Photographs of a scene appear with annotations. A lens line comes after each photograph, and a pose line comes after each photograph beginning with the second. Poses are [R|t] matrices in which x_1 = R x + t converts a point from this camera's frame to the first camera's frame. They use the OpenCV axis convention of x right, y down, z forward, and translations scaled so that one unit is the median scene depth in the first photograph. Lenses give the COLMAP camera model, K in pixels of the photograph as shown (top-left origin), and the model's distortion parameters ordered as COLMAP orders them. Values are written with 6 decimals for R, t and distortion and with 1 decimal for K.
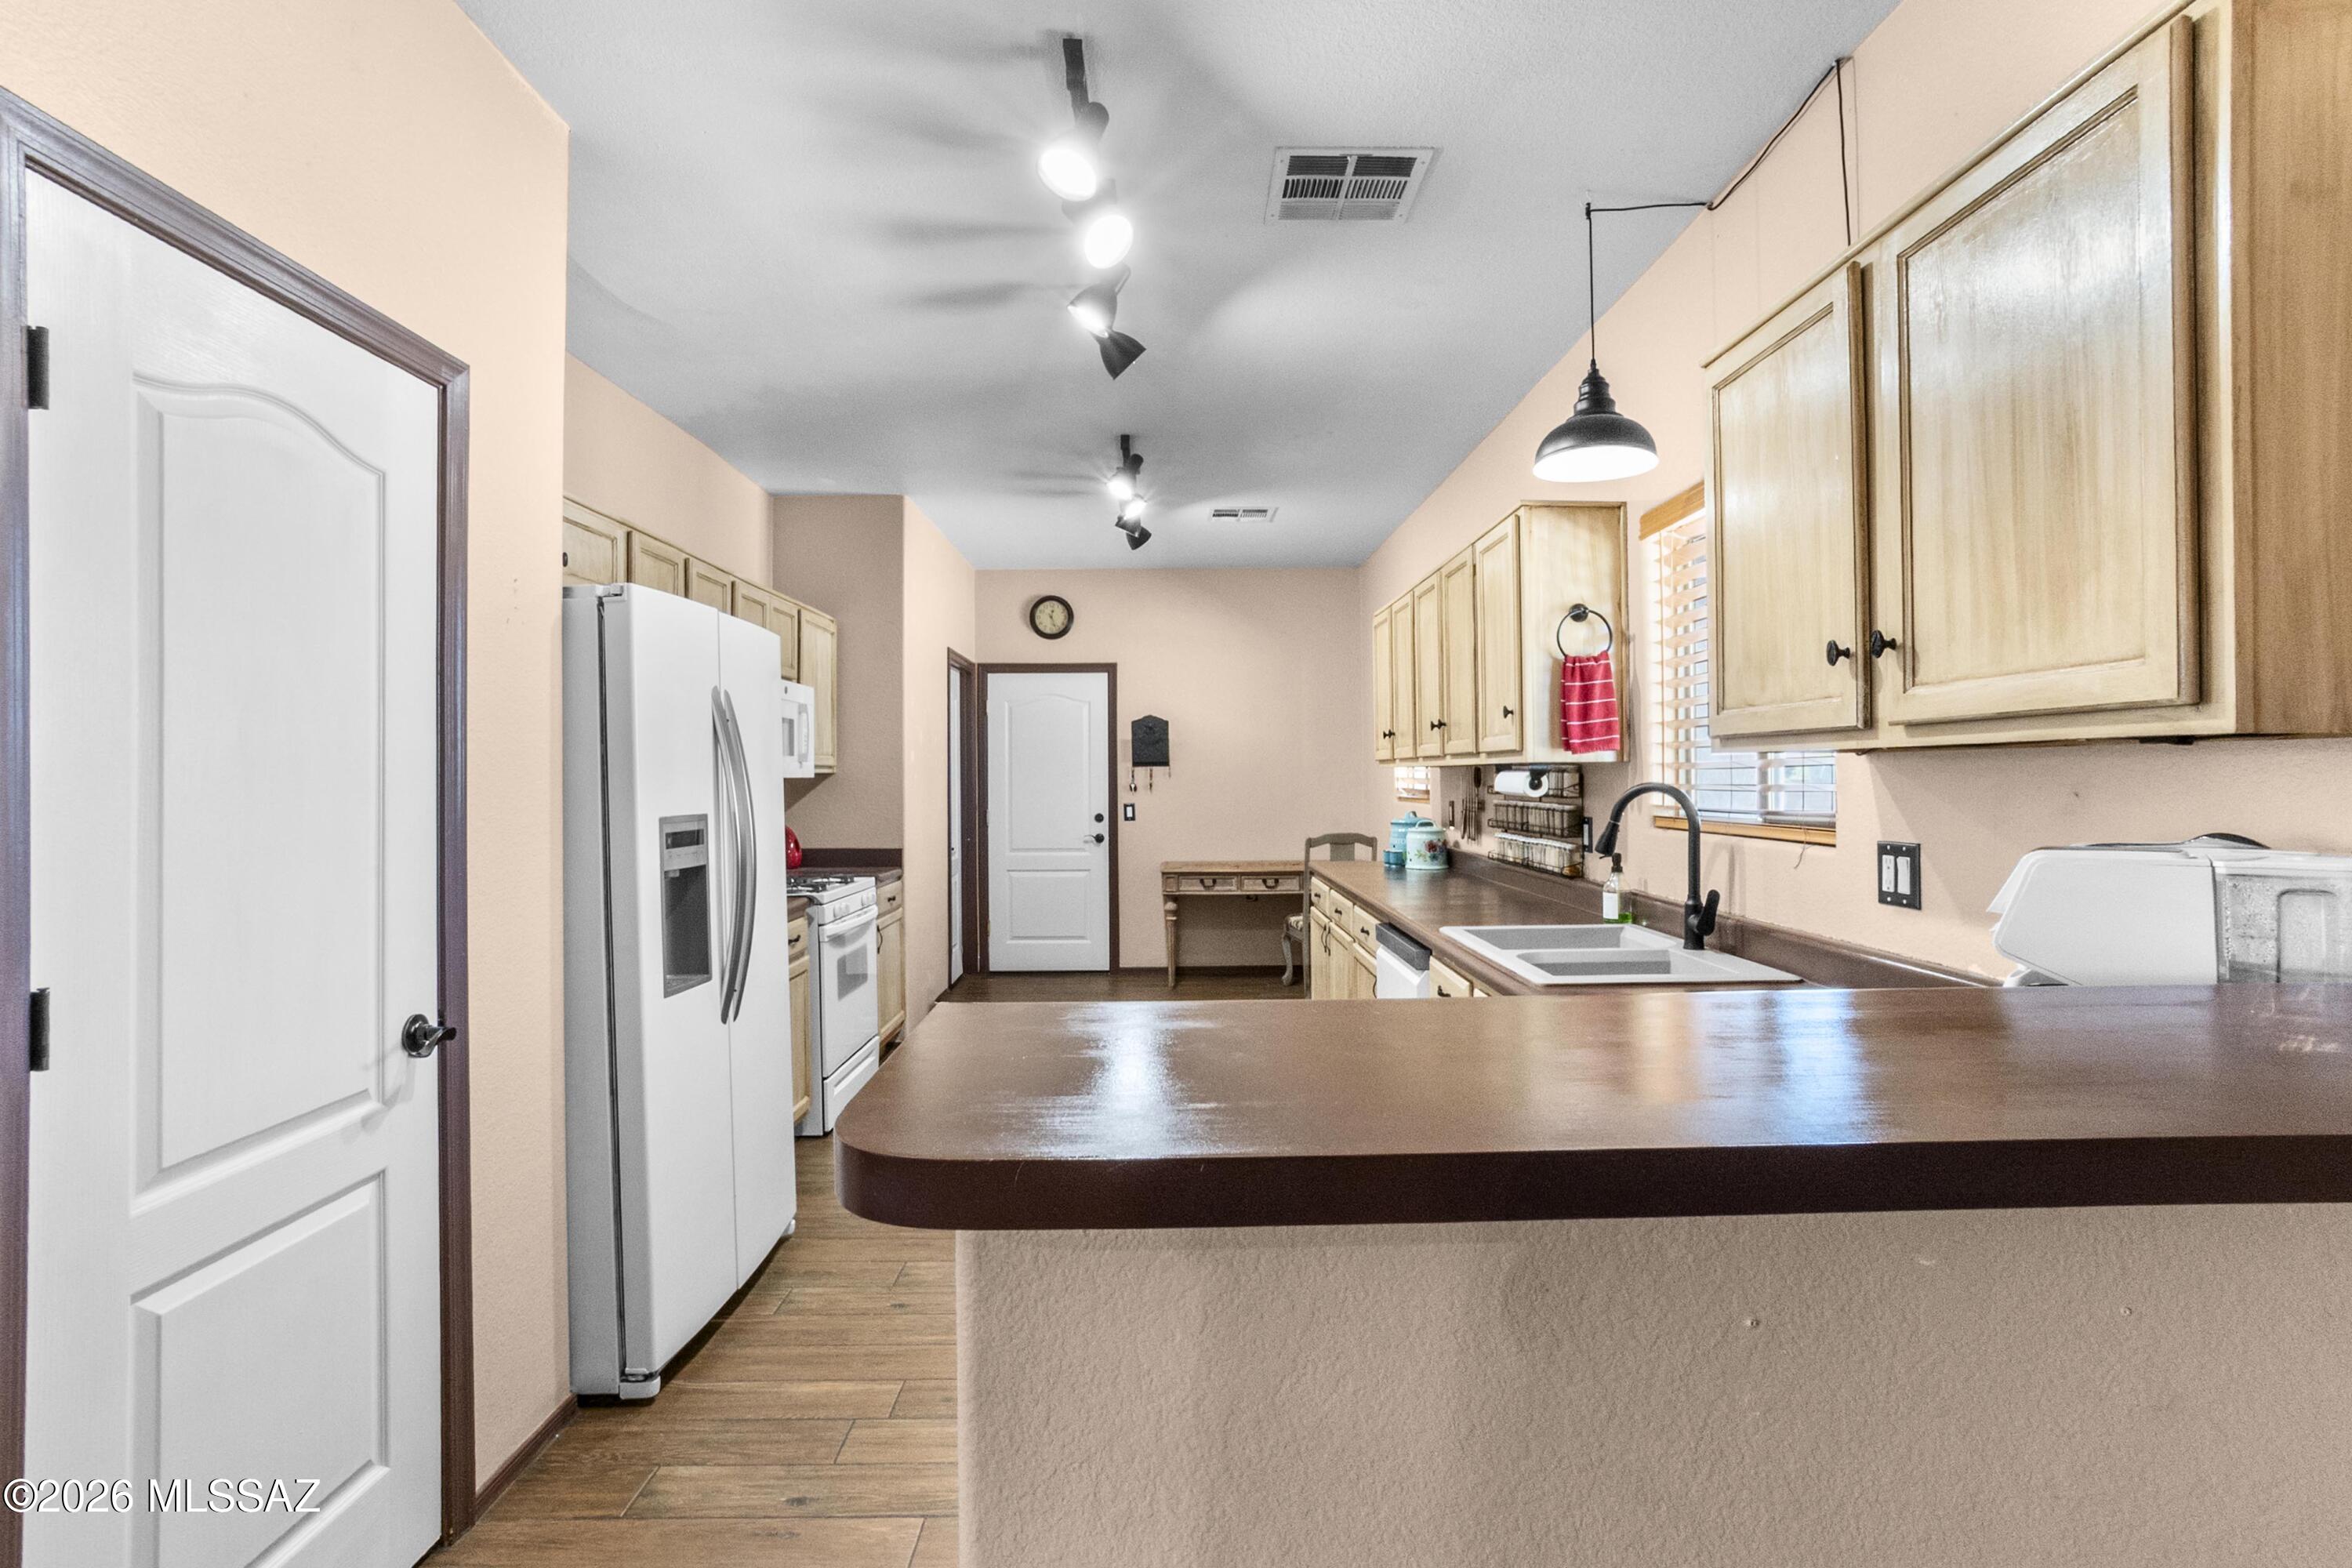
lens RADIAL K [[1061.7, 0, 1188.9], [0, 1061.7, 797.2], [0, 0, 1]] dist [-0.003076, 0.000667]
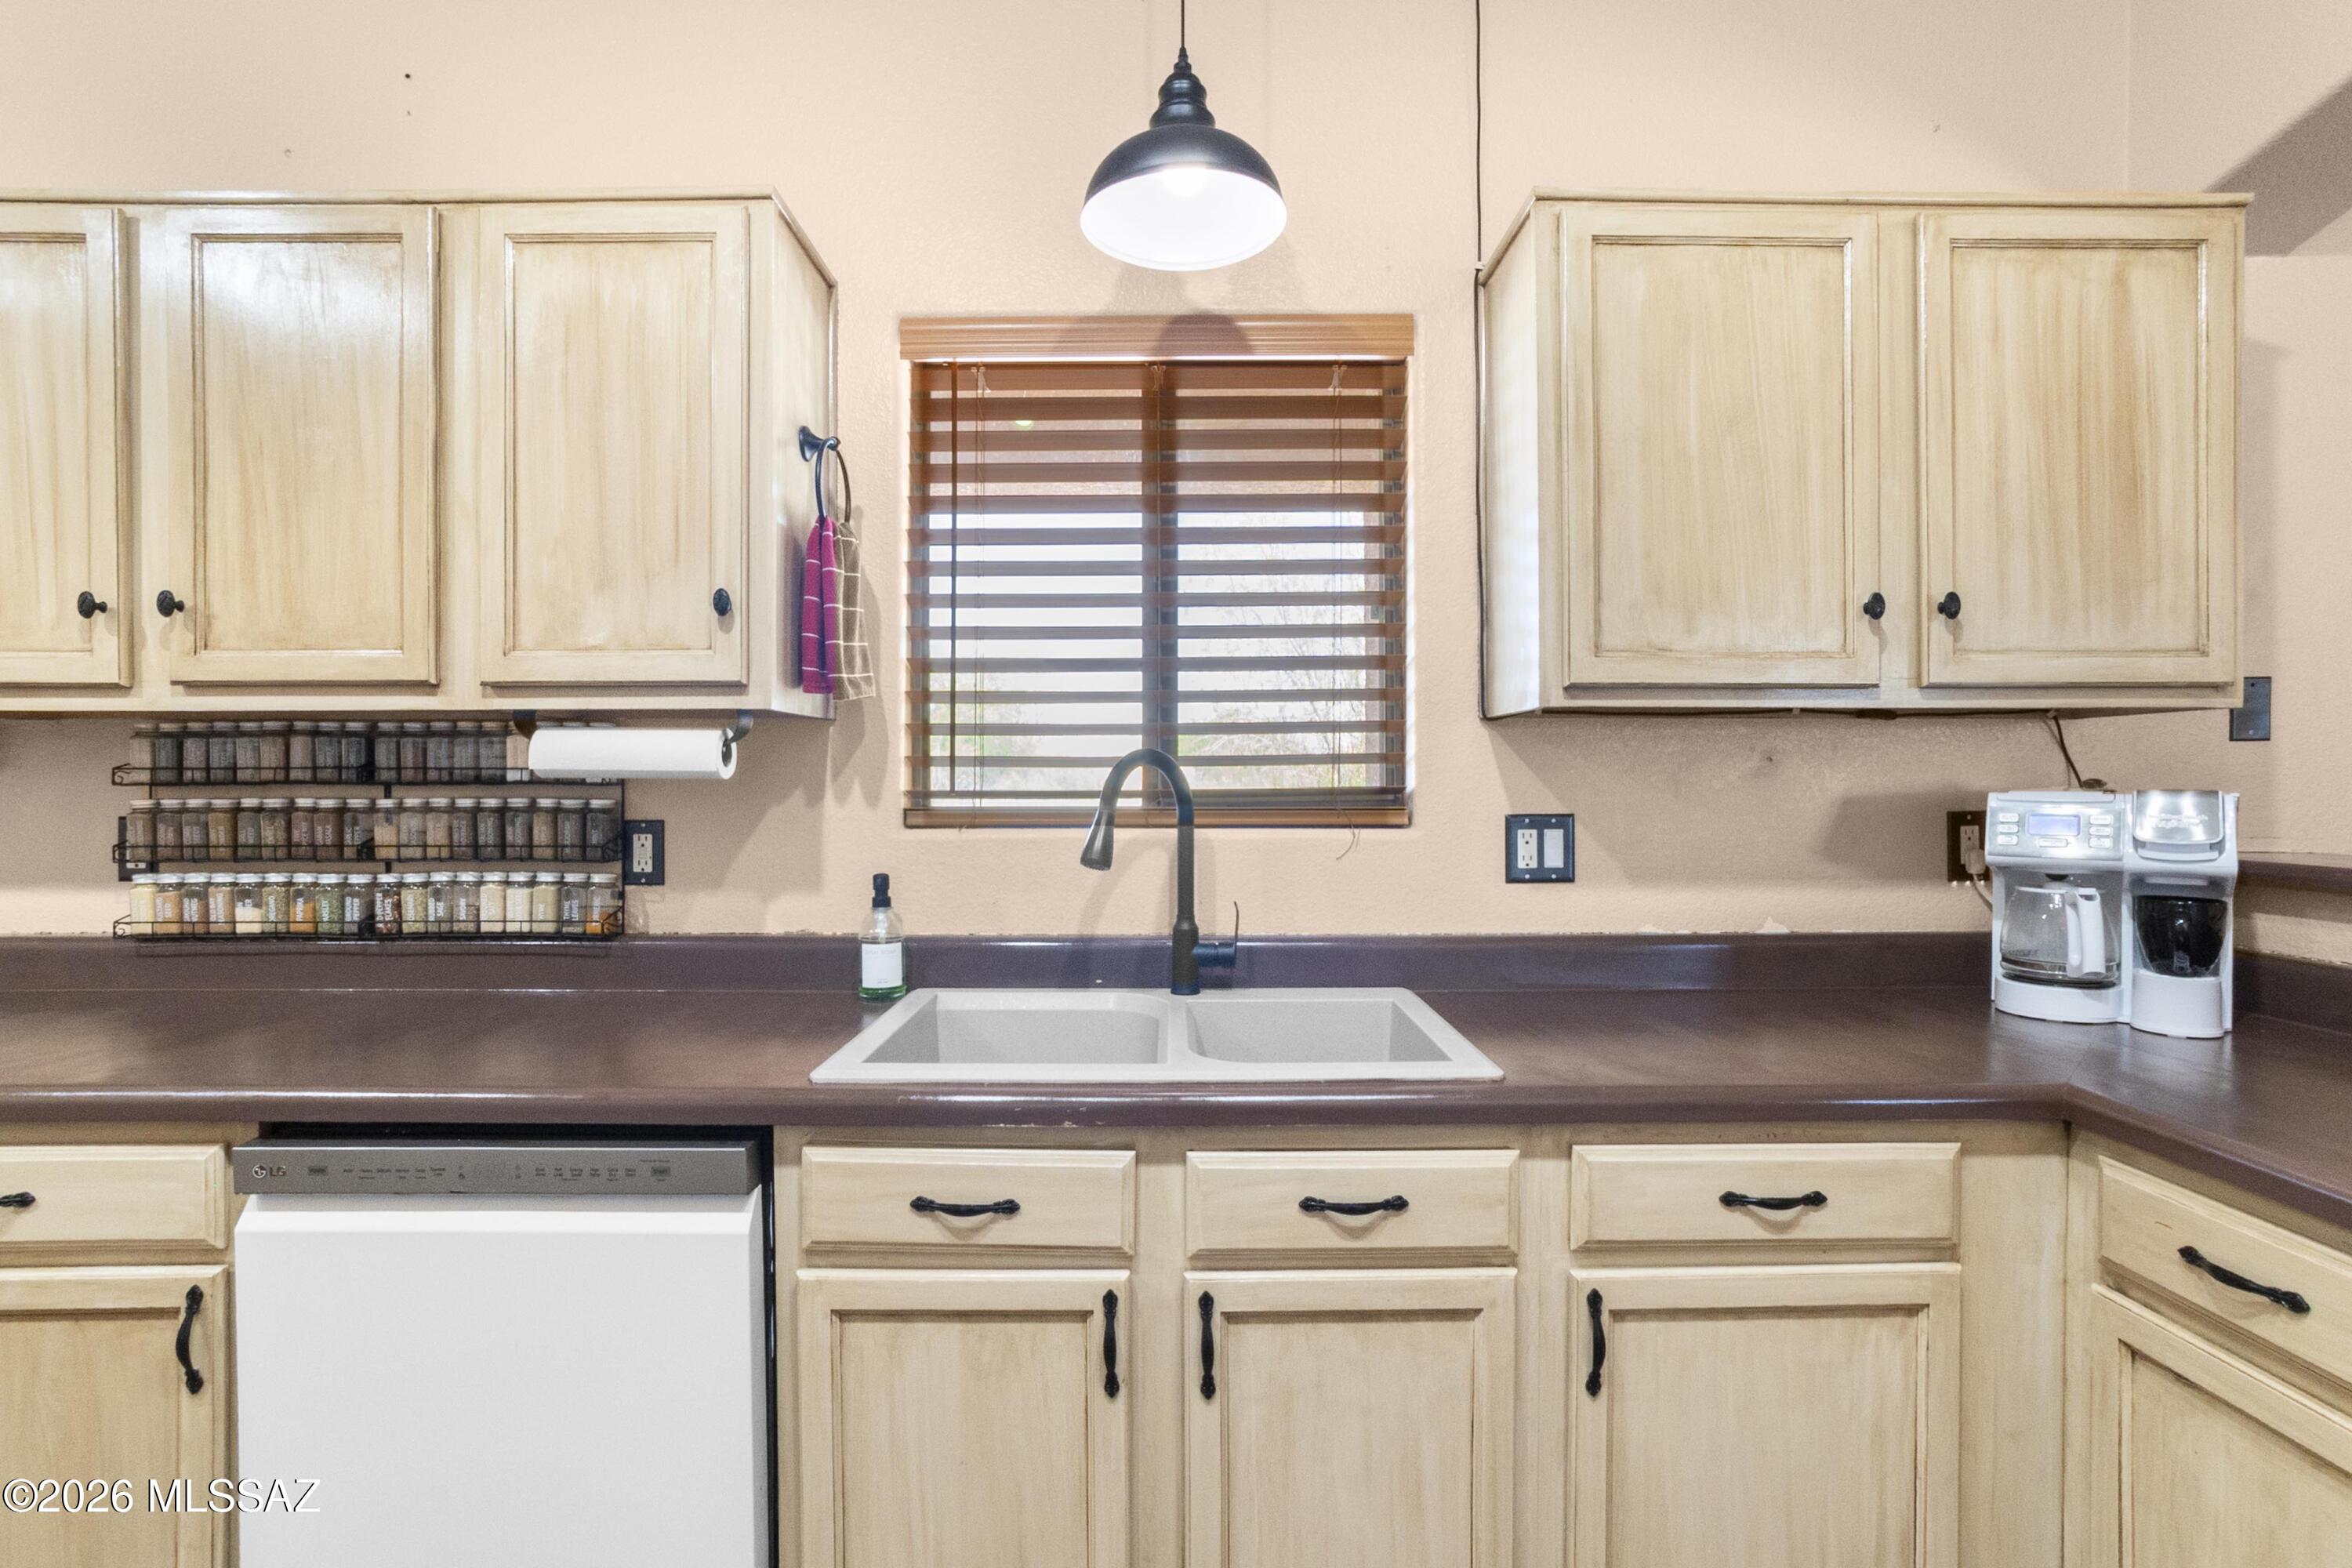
lens RADIAL K [[1061.7, 0, 1188.9], [0, 1061.7, 797.2], [0, 0, 1]] dist [-0.003076, 0.000667]
pose [[0.016704, 0.008593, 0.999824, -0.296308], [0.015590, 0.999839, -0.008854, 0.030179], [-0.999739, 0.015735, 0.016567, 1.319168]]
